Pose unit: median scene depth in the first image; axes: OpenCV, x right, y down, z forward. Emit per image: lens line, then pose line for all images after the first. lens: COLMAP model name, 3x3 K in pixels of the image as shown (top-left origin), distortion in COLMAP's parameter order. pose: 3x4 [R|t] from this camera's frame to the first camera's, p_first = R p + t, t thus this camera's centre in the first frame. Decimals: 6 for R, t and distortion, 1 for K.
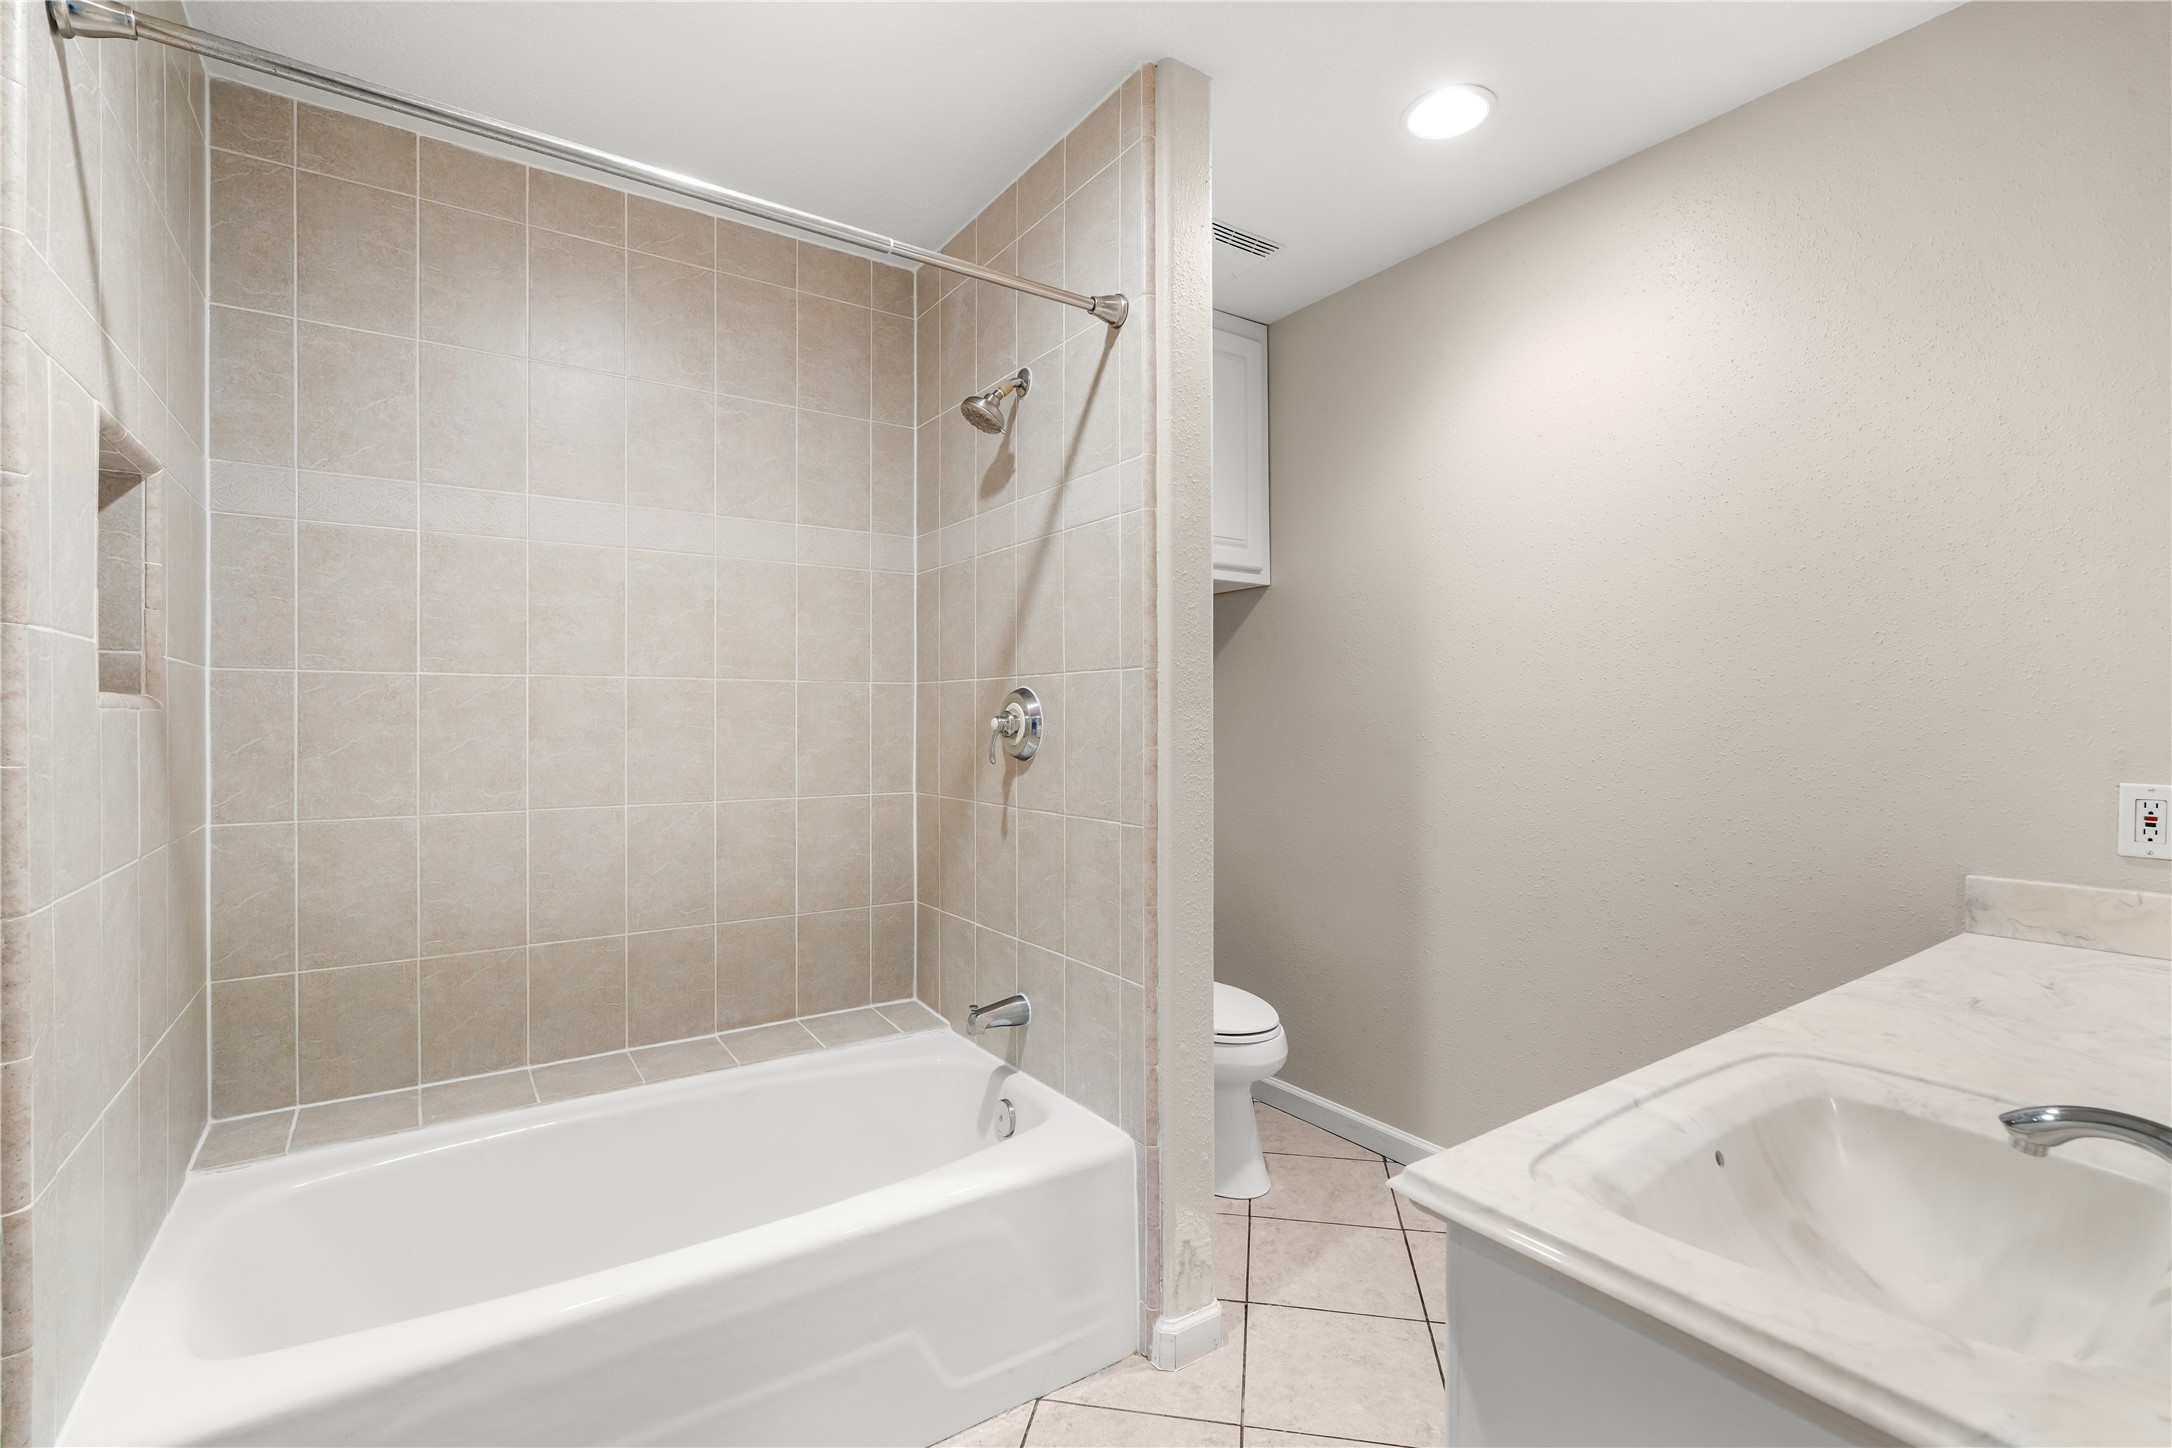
lens RADIAL K [[976.1, 0, 1084.6], [0, 976.1, 723.7], [0, 0, 1]] dist [-0.007485, 0.002913]
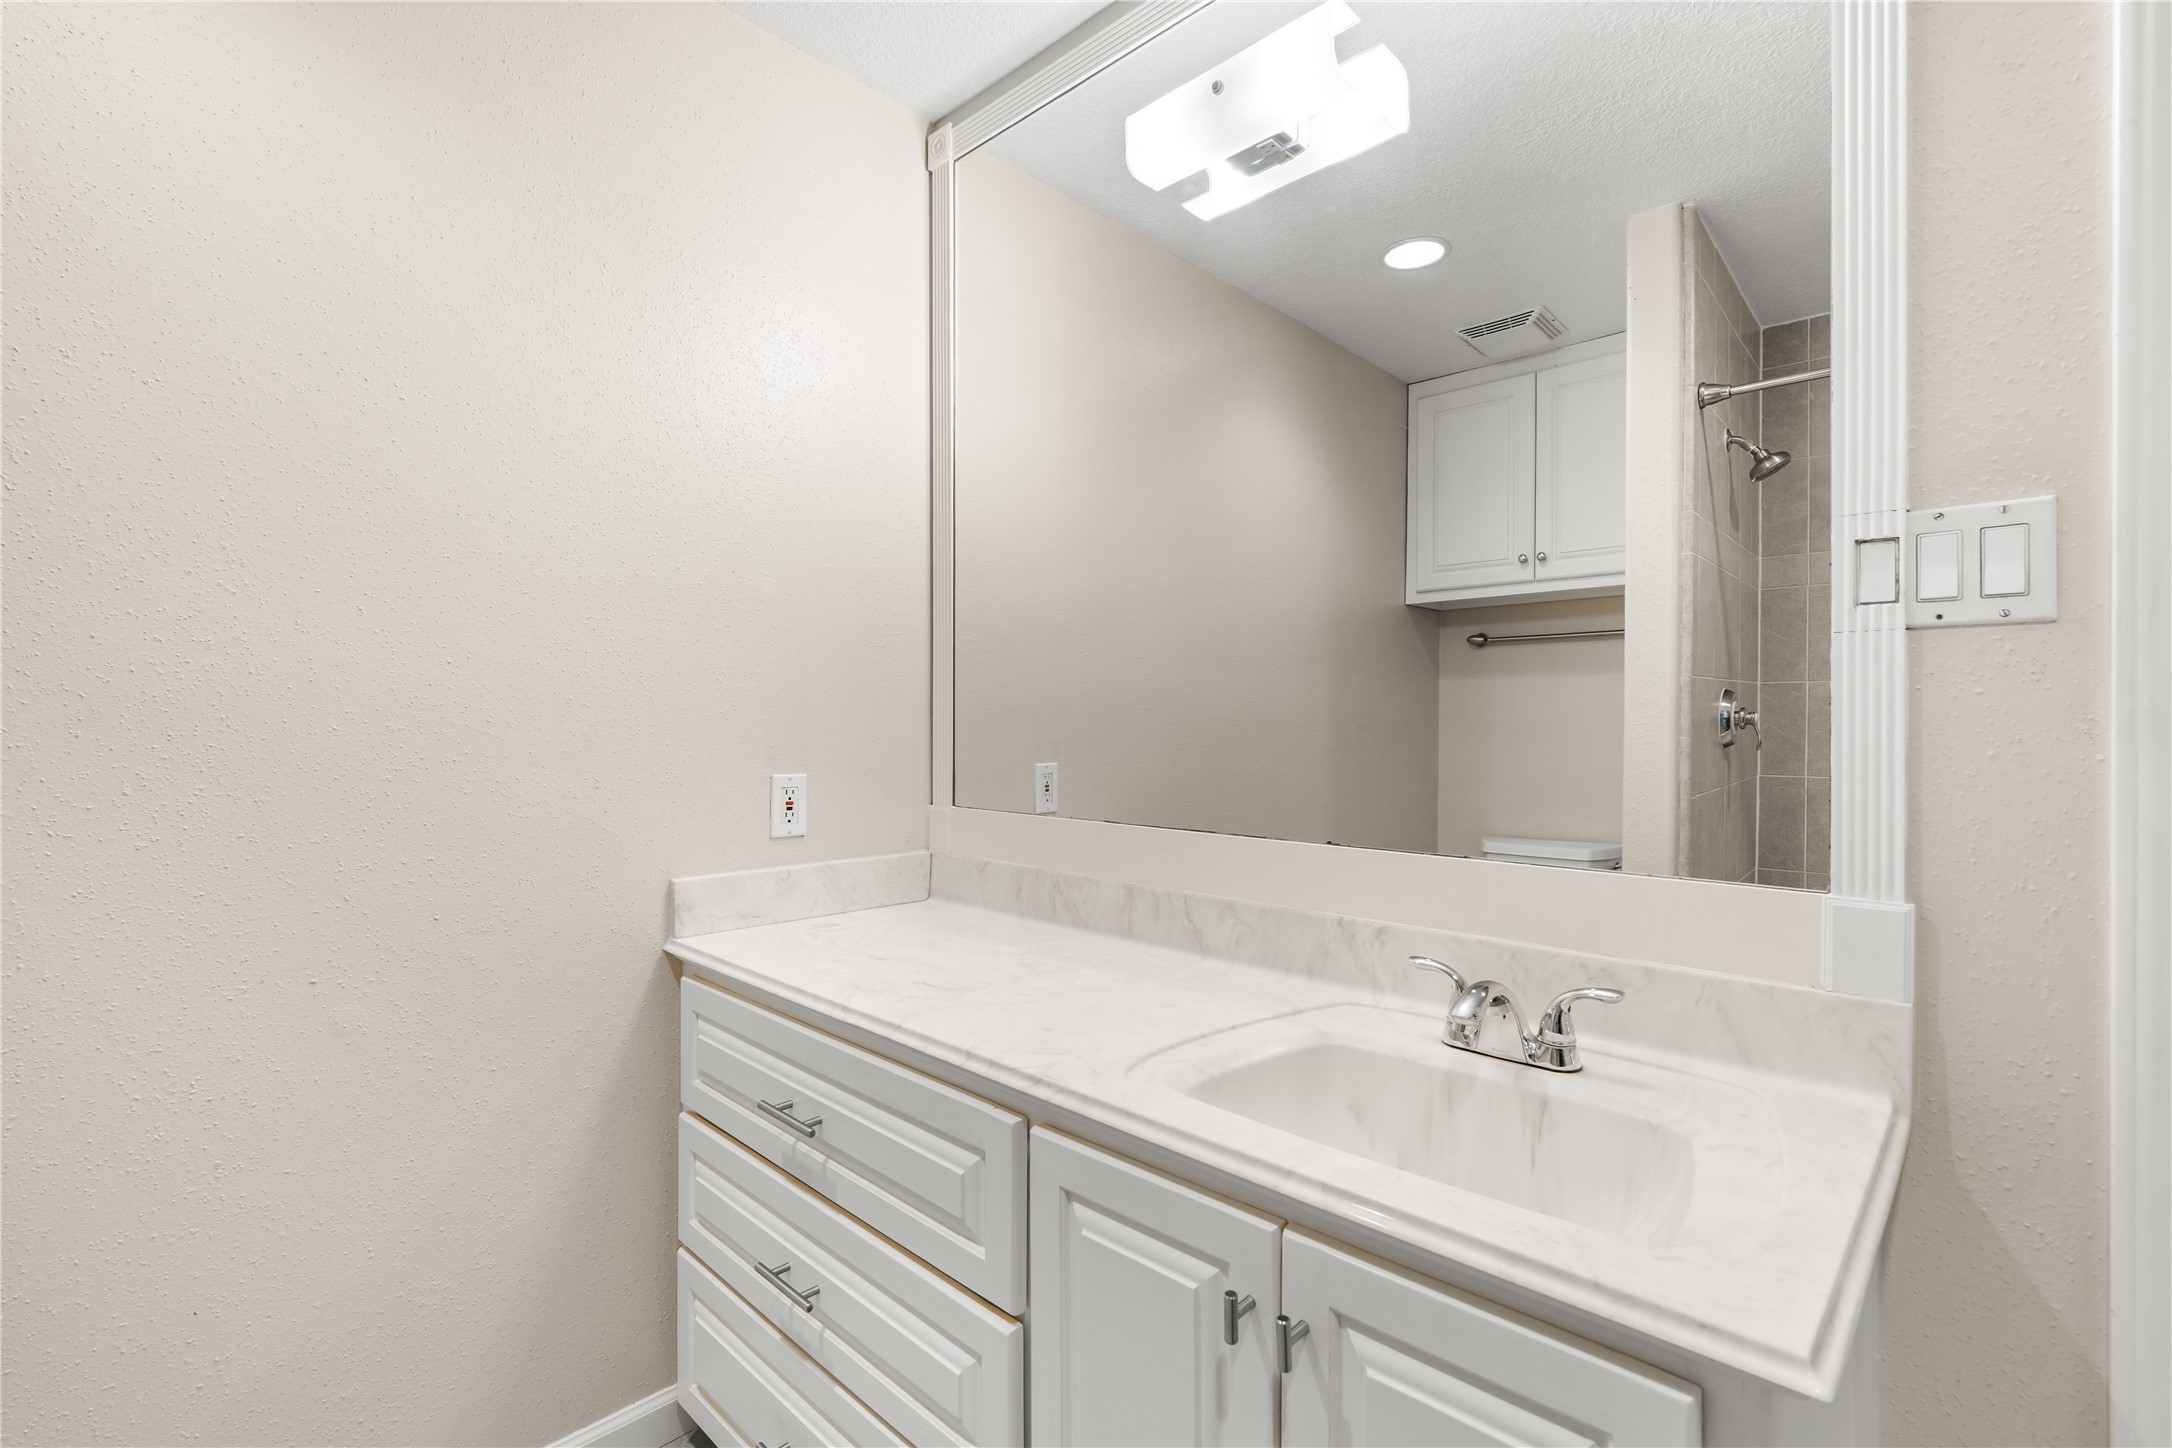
lens RADIAL K [[976.1, 0, 1084.2], [0, 976.1, 722.1], [0, 0, 1]] dist [-0.007485, 0.002913]
pose [[-0.197760, -0.001189, 0.980250, -0.136946], [-0.001034, 0.999999, 0.001004, -0.002645], [-0.980250, -0.000815, -0.197761, 0.879404]]
